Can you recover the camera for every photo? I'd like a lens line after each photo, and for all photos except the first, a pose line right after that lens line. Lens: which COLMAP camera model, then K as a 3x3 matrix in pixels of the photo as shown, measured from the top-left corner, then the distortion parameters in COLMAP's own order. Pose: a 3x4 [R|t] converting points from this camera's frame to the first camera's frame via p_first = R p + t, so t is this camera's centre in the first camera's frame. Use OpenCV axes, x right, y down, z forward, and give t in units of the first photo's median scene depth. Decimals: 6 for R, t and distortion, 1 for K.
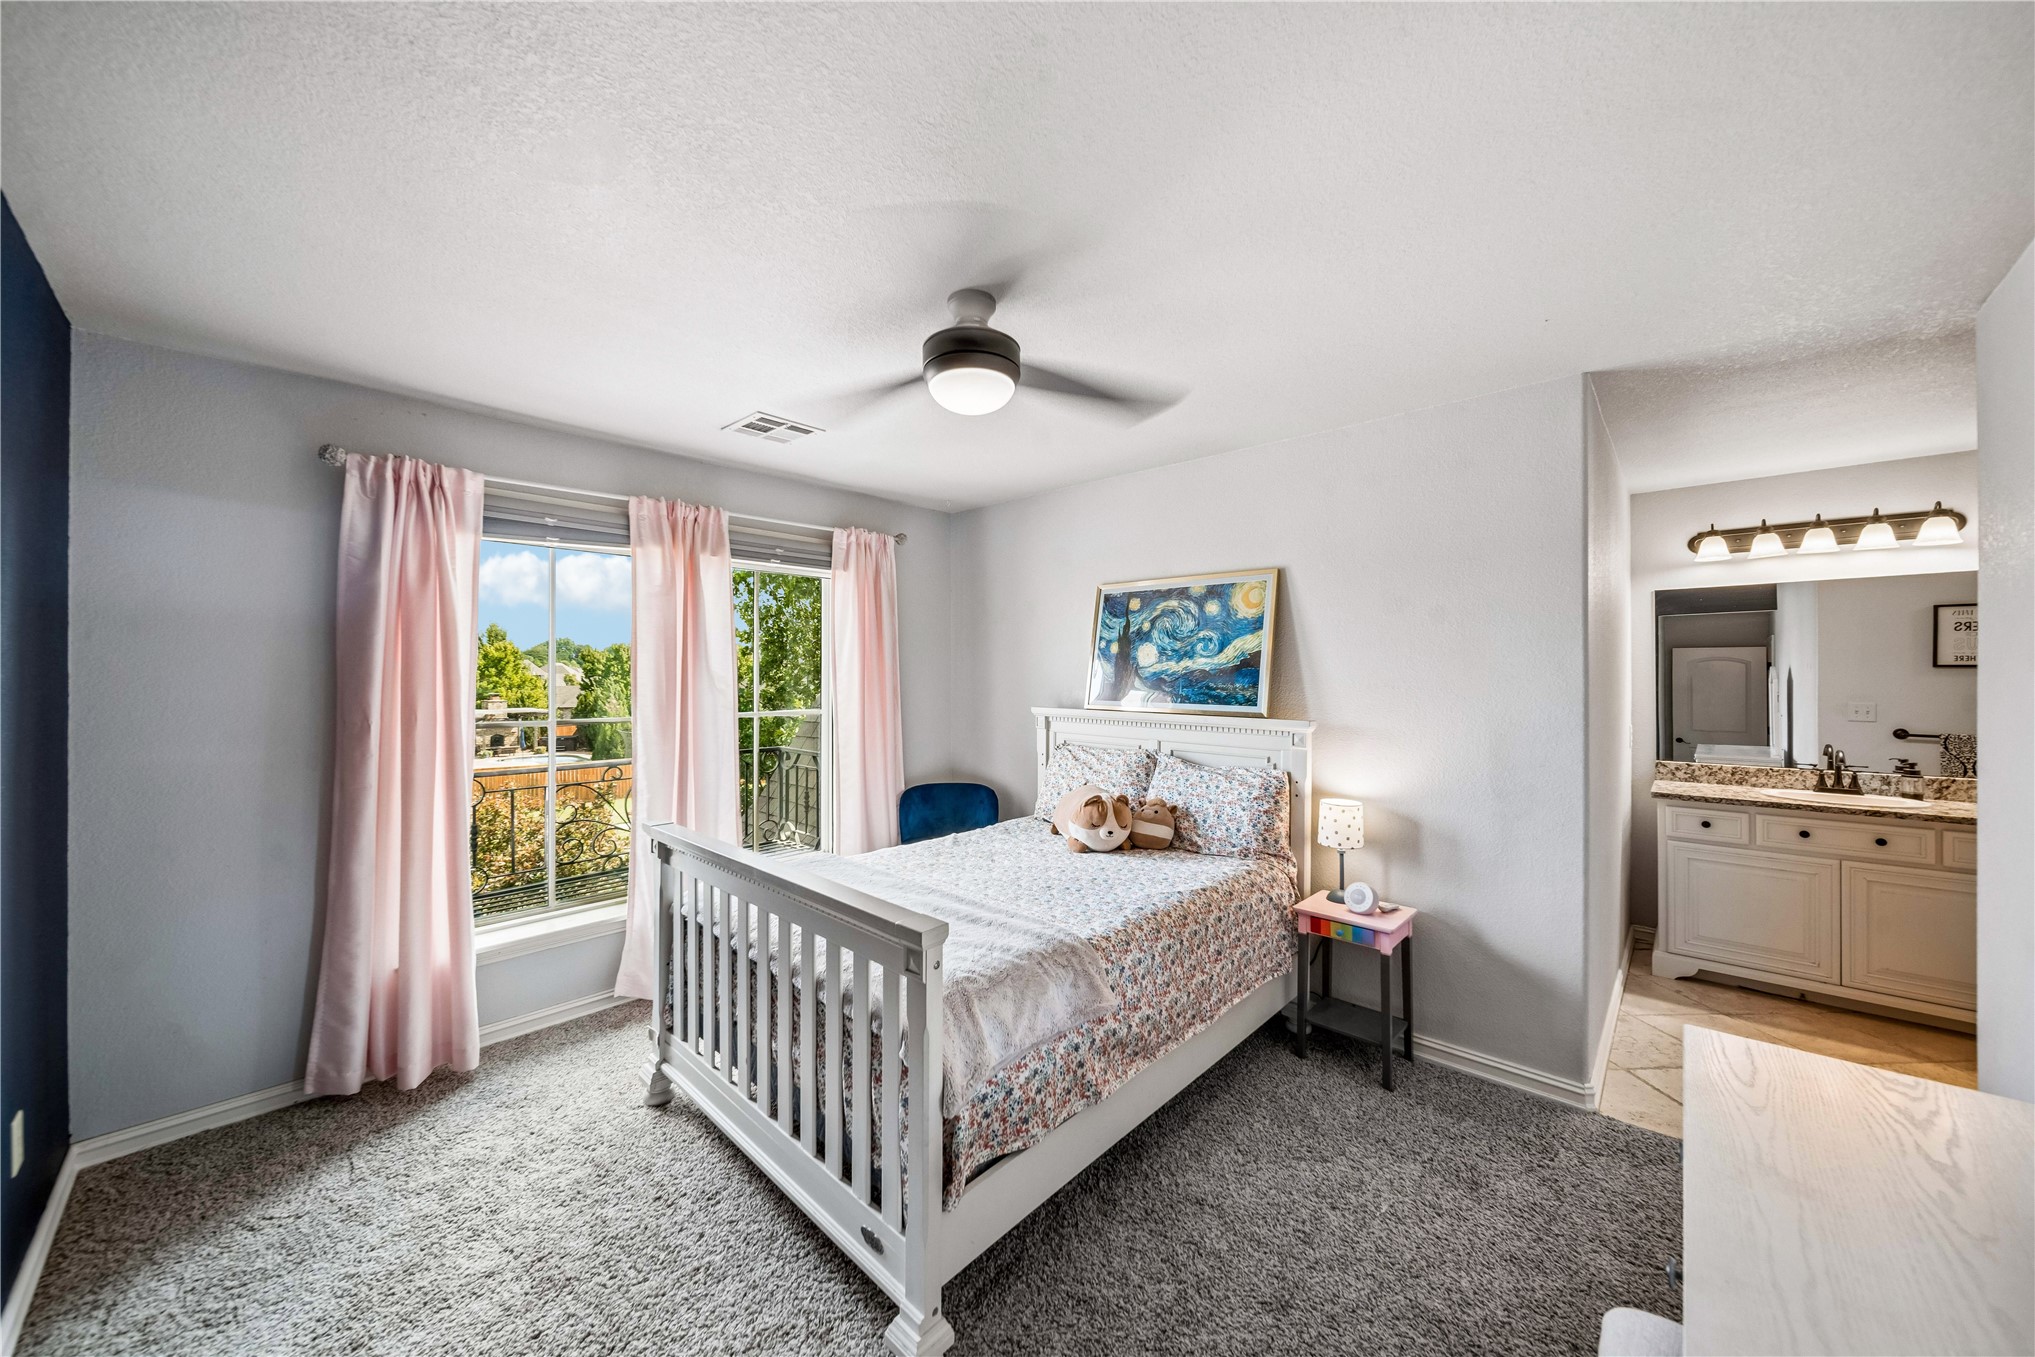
lens RADIAL K [[718.9, 0, 1015.3], [0, 718.9, 671.2], [0, 0, 1]] dist [0.000183, -0.000142]
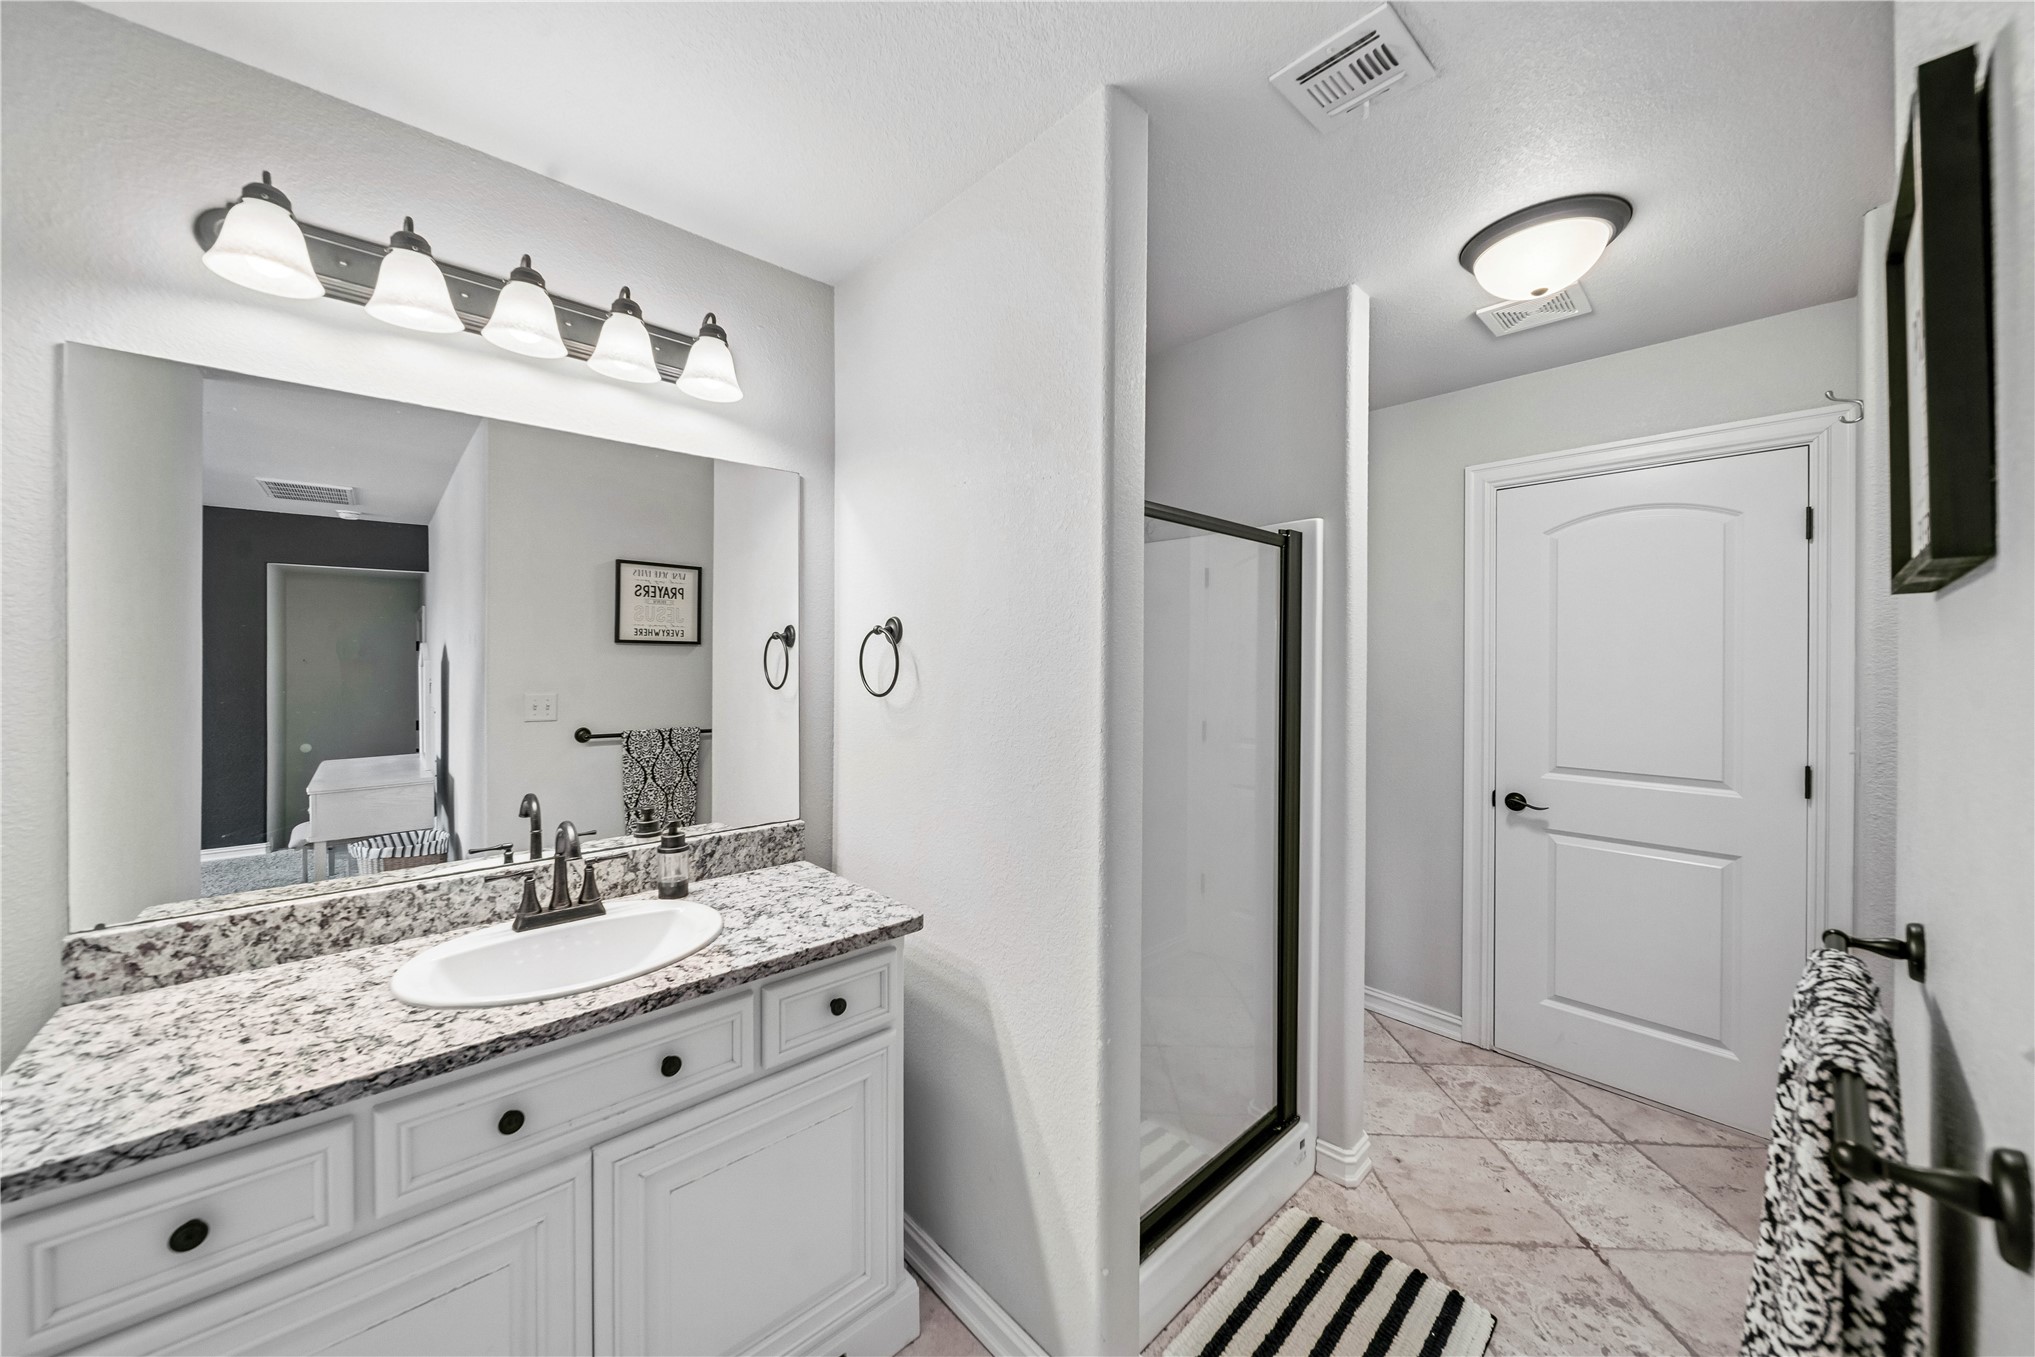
lens RADIAL K [[718.9, 0, 1014.7], [0, 718.9, 660.0], [0, 0, 1]] dist [0.000183, -0.000142]
pose [[0.070082, -0.000121, 0.997541, 0.677628], [-0.005654, 0.999984, 0.000519, 0.011643], [-0.997525, -0.005677, 0.070080, 0.645553]]
